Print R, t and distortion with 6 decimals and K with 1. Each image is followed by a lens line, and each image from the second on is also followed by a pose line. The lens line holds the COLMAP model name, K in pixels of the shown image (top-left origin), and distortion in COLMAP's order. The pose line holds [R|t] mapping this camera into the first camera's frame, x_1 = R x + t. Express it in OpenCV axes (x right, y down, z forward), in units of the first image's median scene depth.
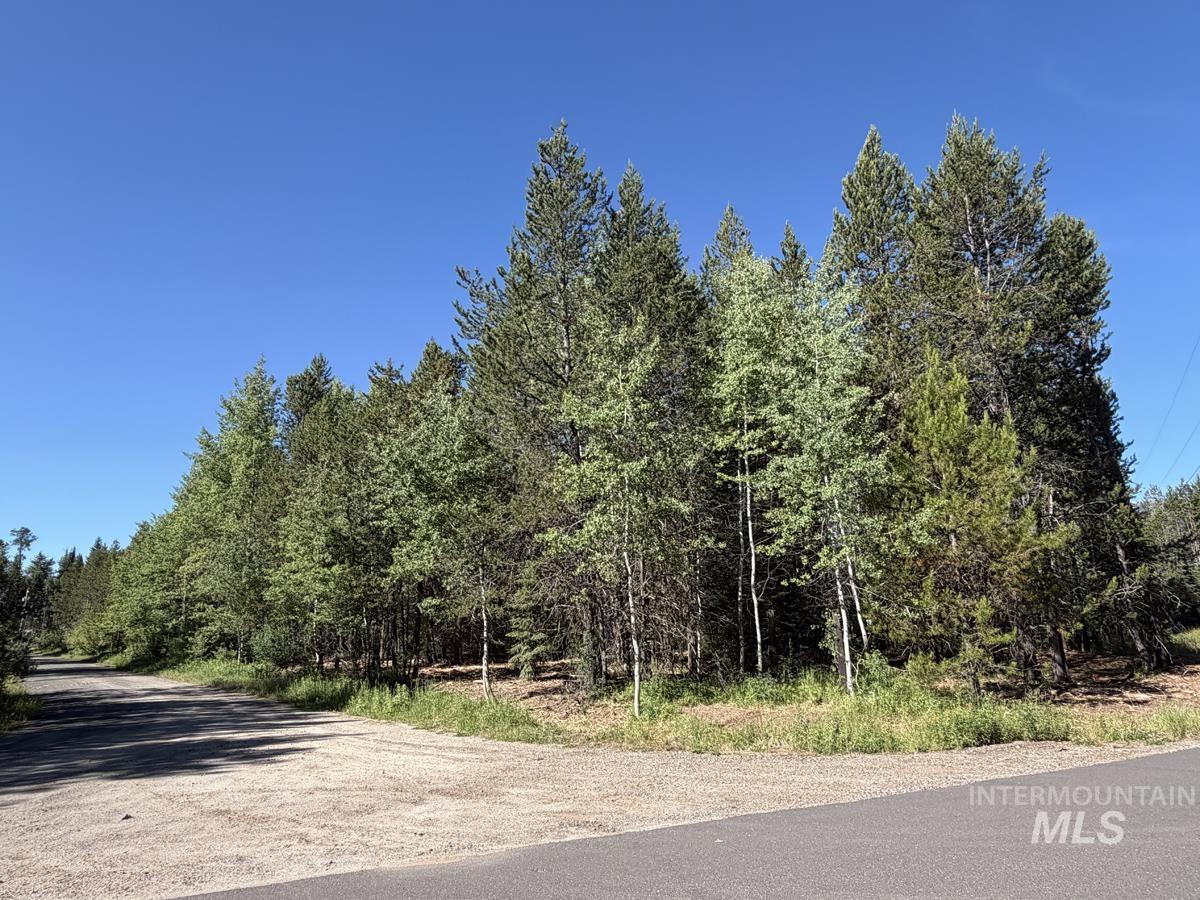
lens RADIAL K [[664.7, 0, 600.0], [0, 664.7, 450.0], [0, 0, 1]] dist [-0.003631, 0.000770]
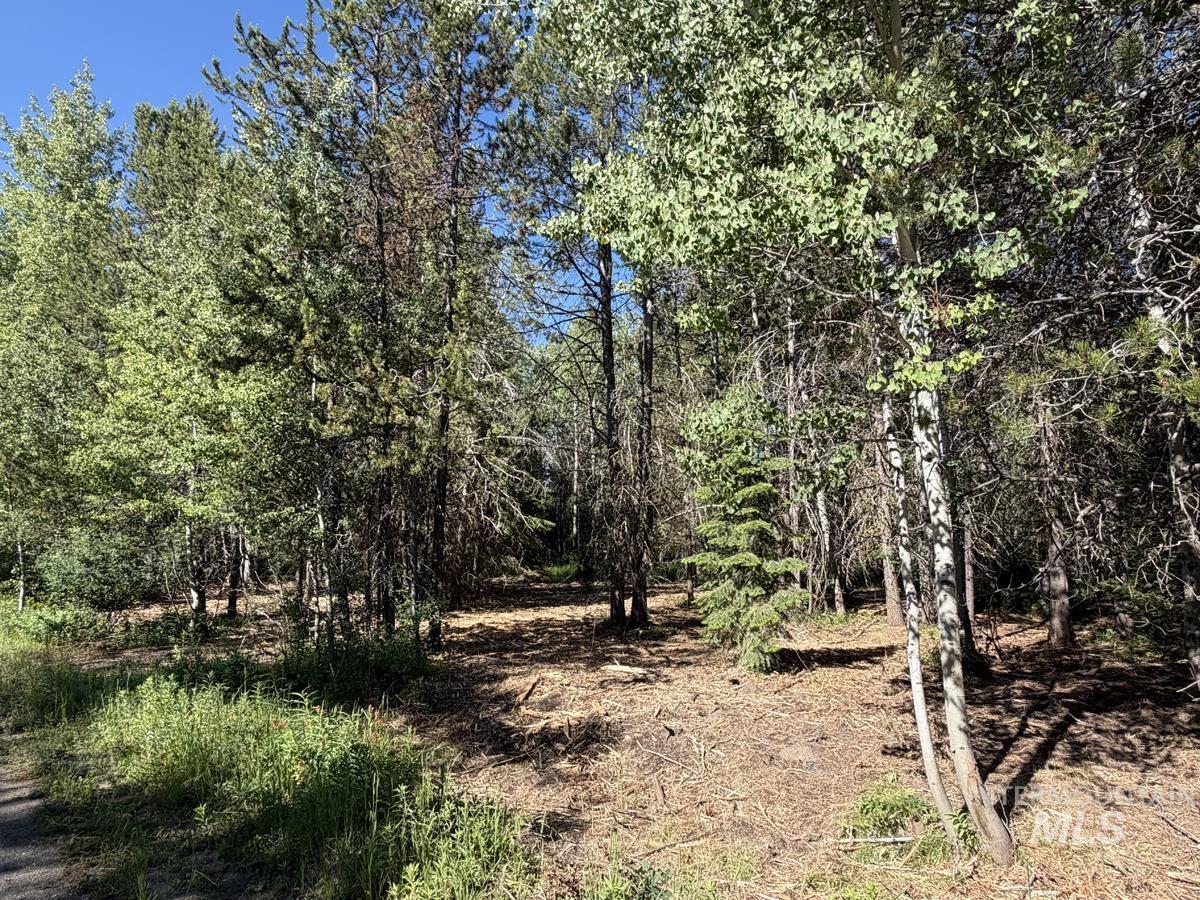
lens RADIAL K [[664.7, 0, 600.0], [0, 664.7, 450.0], [0, 0, 1]] dist [-0.003631, 0.000770]
pose [[0.987093, 0.043642, 0.154087, -0.208784], [-0.059755, 0.993036, 0.101536, 0.136182], [-0.148583, -0.109433, 0.982826, 0.483670]]
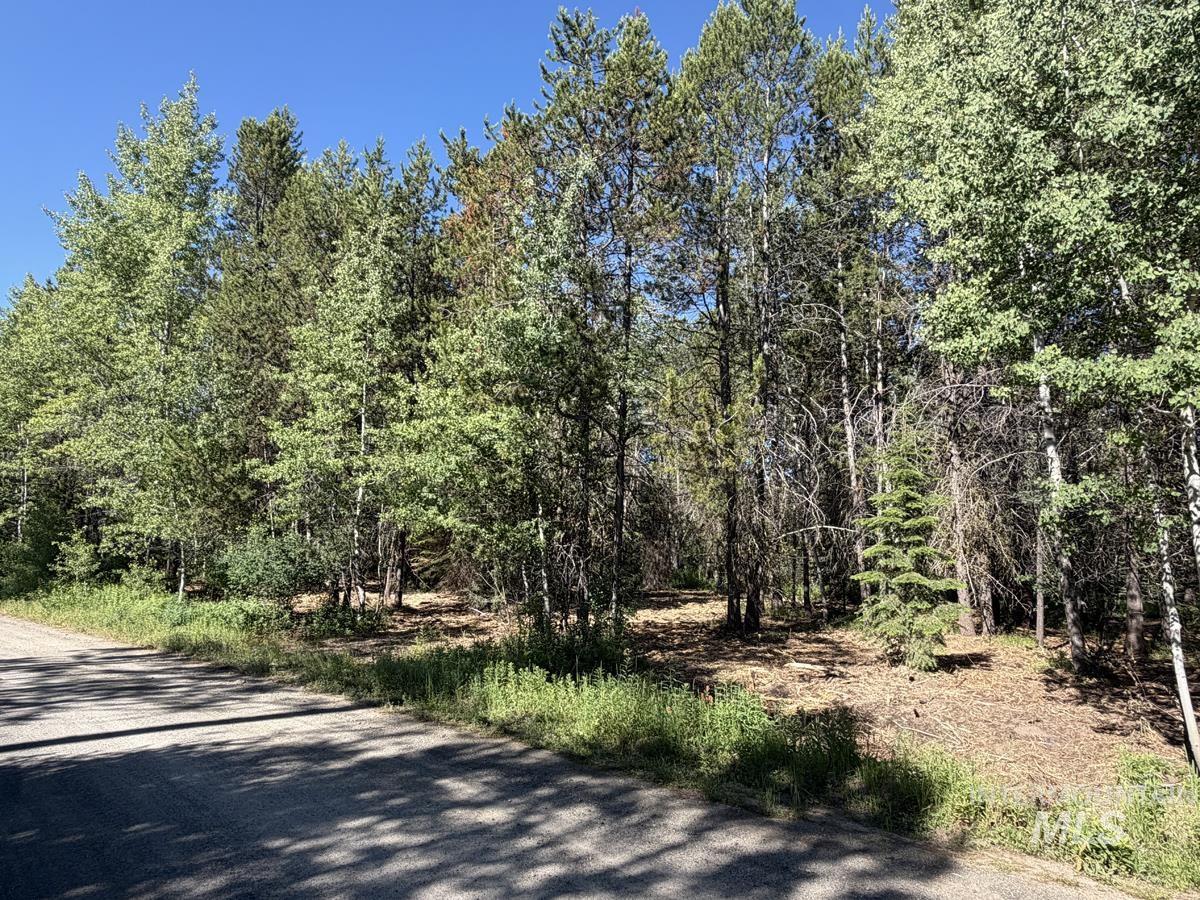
lens RADIAL K [[664.7, 0, 600.0], [0, 664.7, 450.0], [0, 0, 1]] dist [-0.003631, 0.000770]
pose [[0.974453, 0.084297, 0.208172, -0.352274], [-0.105528, 0.990052, 0.093064, 0.125519], [-0.198256, -0.112655, 0.973655, 0.448774]]
